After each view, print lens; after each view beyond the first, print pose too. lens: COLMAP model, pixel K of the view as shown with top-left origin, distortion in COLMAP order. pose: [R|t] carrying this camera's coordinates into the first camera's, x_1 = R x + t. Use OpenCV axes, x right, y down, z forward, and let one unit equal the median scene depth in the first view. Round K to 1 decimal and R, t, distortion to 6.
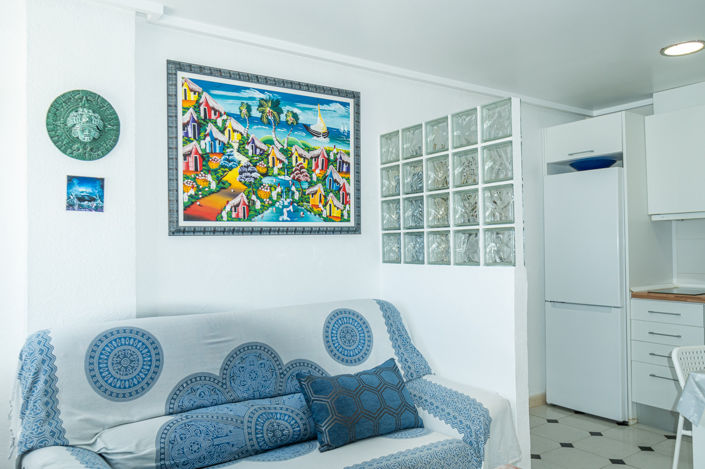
lens RADIAL K [[537.8, 0, 352.2], [0, 537.8, 236.4], [0, 0, 1]] dist [-0.008567, -0.004535]
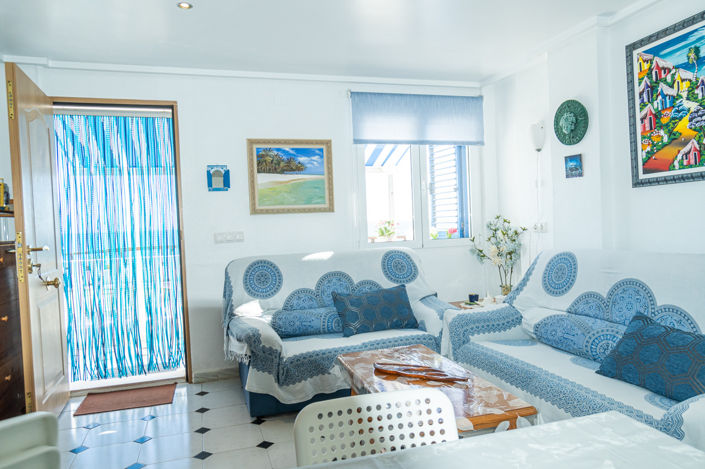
lens RADIAL K [[487.9, 0, 352.3], [0, 487.9, 233.2], [0, 0, 1]] dist [0.007035, 0.002868]
pose [[-0.294824, 0.048325, -0.954329, 0.907387], [0.069755, 0.997144, 0.028943, 0.024716], [0.953002, -0.058036, -0.297353, 0.680730]]
